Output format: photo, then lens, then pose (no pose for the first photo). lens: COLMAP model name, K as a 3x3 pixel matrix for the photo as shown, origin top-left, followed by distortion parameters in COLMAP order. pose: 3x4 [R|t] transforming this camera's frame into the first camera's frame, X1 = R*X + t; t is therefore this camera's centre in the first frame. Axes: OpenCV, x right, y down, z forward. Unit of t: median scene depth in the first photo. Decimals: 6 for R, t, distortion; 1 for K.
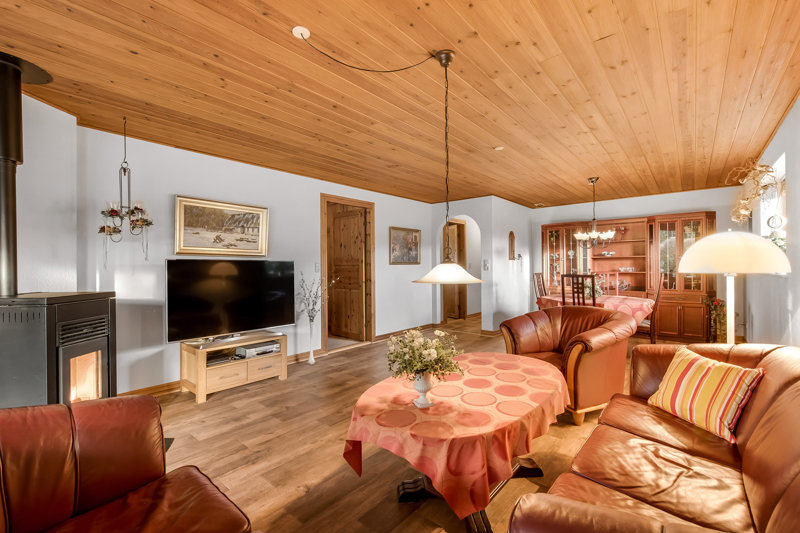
lens RADIAL K [[347.6, 0, 400.0], [0, 347.6, 266.5], [0, 0, 1]] dist [-0.000758, -0.000180]
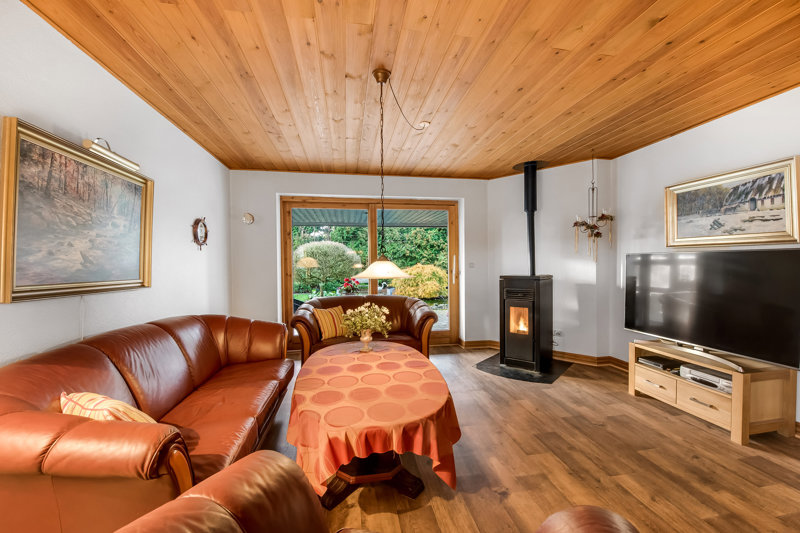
lens RADIAL K [[319.0, 0, 399.9], [0, 319.0, 271.8], [0, 0, 1]] dist [-0.012301, -0.000380]
pose [[-0.645634, 0.031944, -0.762978, 0.516124], [0.012629, 0.999435, 0.031158, -0.004061], [0.763542, 0.010481, -0.645673, 0.991502]]
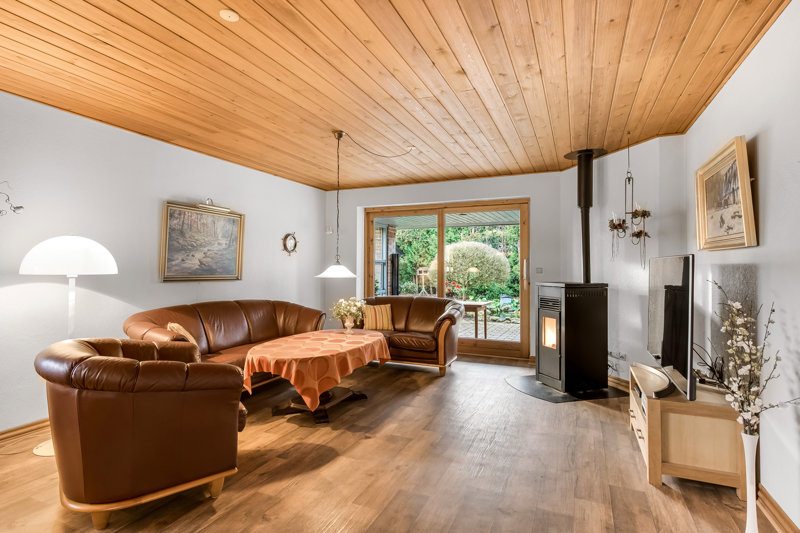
lens RADIAL K [[398.3, 0, 400.0], [0, 398.3, 266.5], [0, 0, 1]] dist [0.001205, 0.000155]
pose [[-0.957242, 0.003526, -0.289268, 0.224954], [0.003231, 0.999994, 0.001497, -0.003927], [0.289271, 0.000499, -0.957247, 1.623409]]
